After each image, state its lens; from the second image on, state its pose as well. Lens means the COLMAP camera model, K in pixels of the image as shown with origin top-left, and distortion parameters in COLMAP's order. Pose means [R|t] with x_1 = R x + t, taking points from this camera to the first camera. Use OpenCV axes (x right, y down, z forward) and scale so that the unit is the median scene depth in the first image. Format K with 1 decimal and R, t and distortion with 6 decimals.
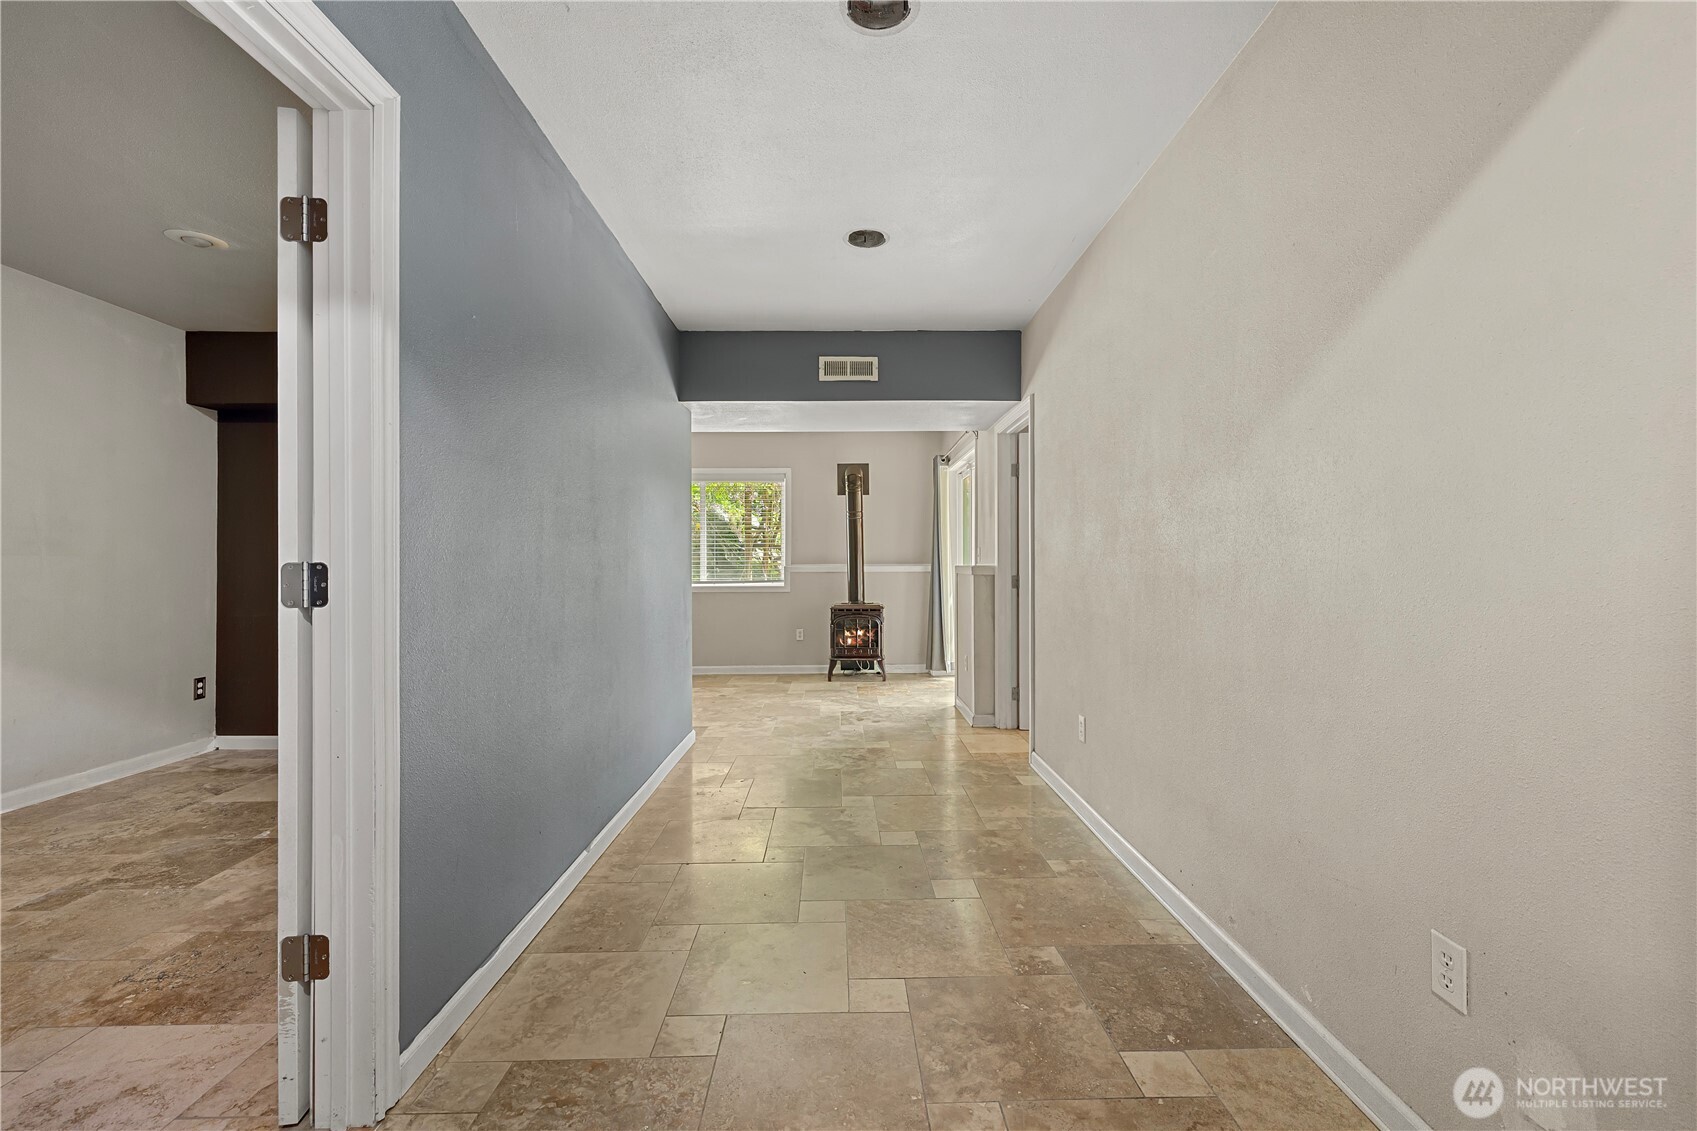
lens RADIAL K [[708.0, 0, 854.7], [0, 708.0, 555.7], [0, 0, 1]] dist [-0.000789, -0.000137]
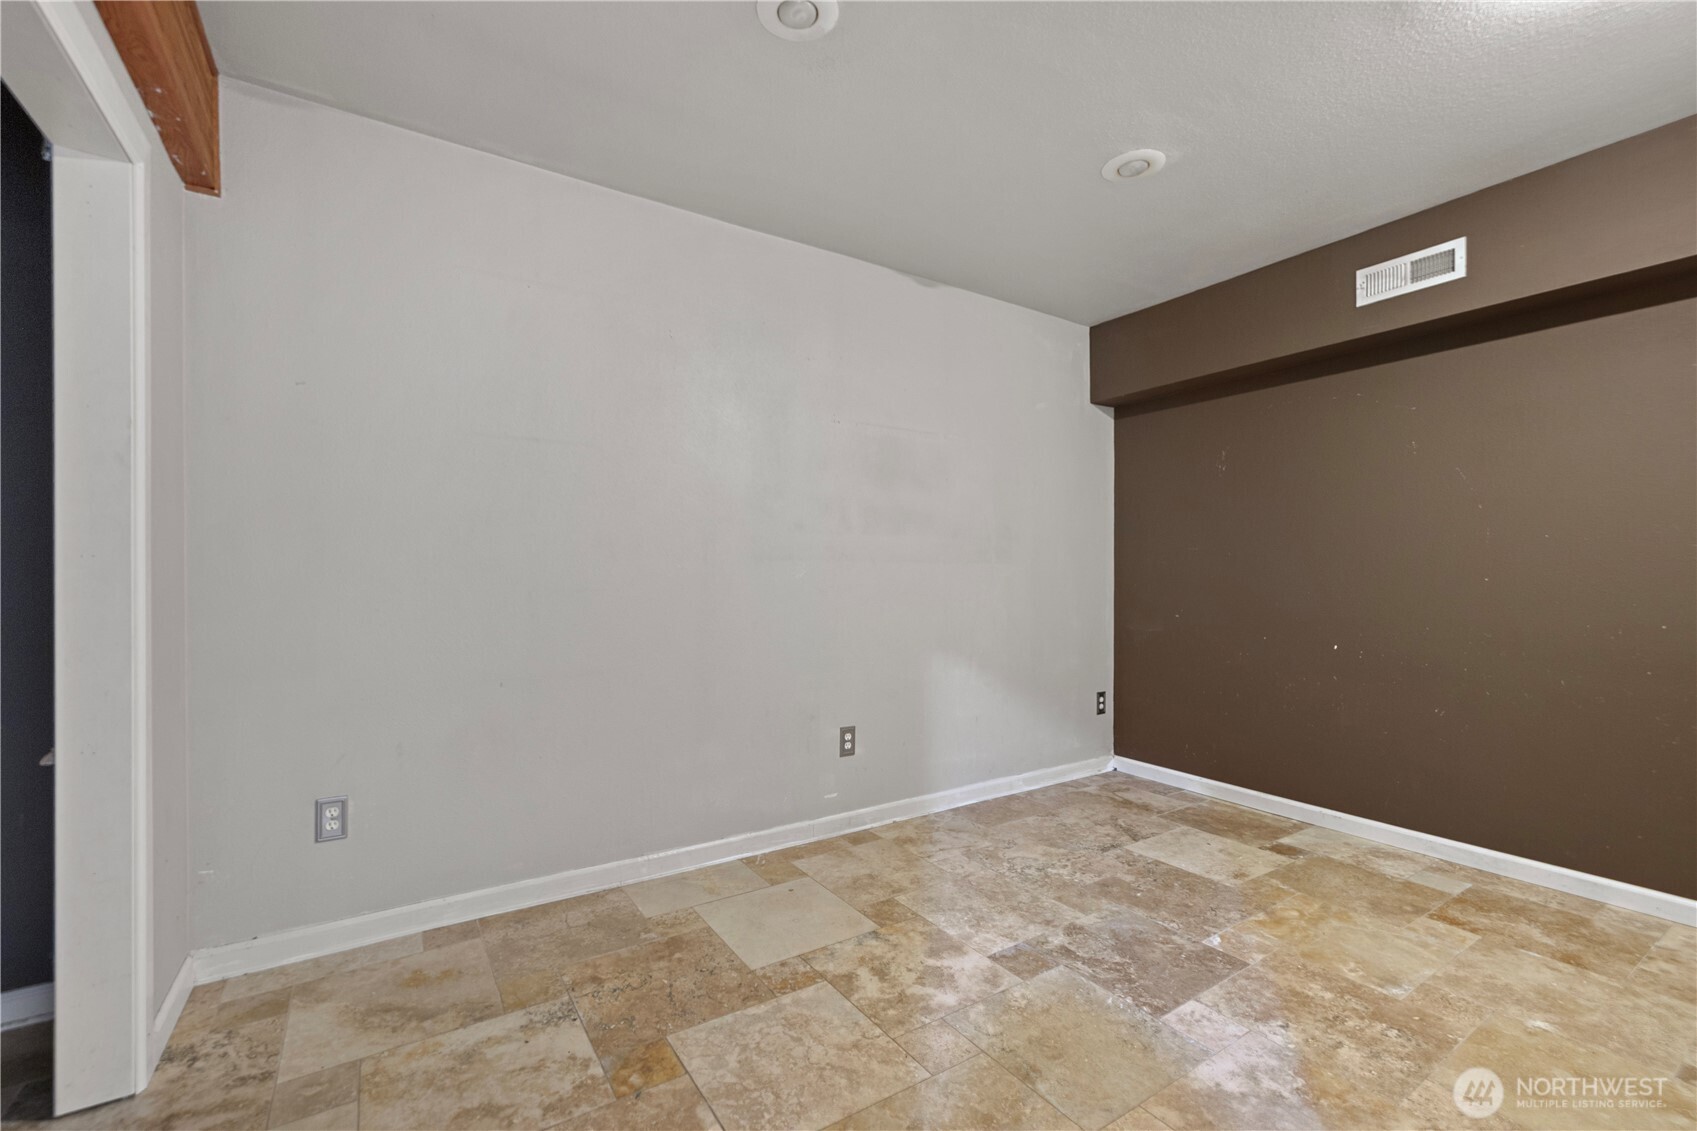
lens RADIAL K [[718.8, 0, 848.5], [0, 718.8, 565.5], [0, 0, 1]] dist [-0.000072, -0.000085]
pose [[0.527241, -0.006468, -0.849691, -0.409441], [0.006638, 0.999972, -0.003493, 0.006727], [0.849690, -0.003799, 0.527269, 0.295614]]
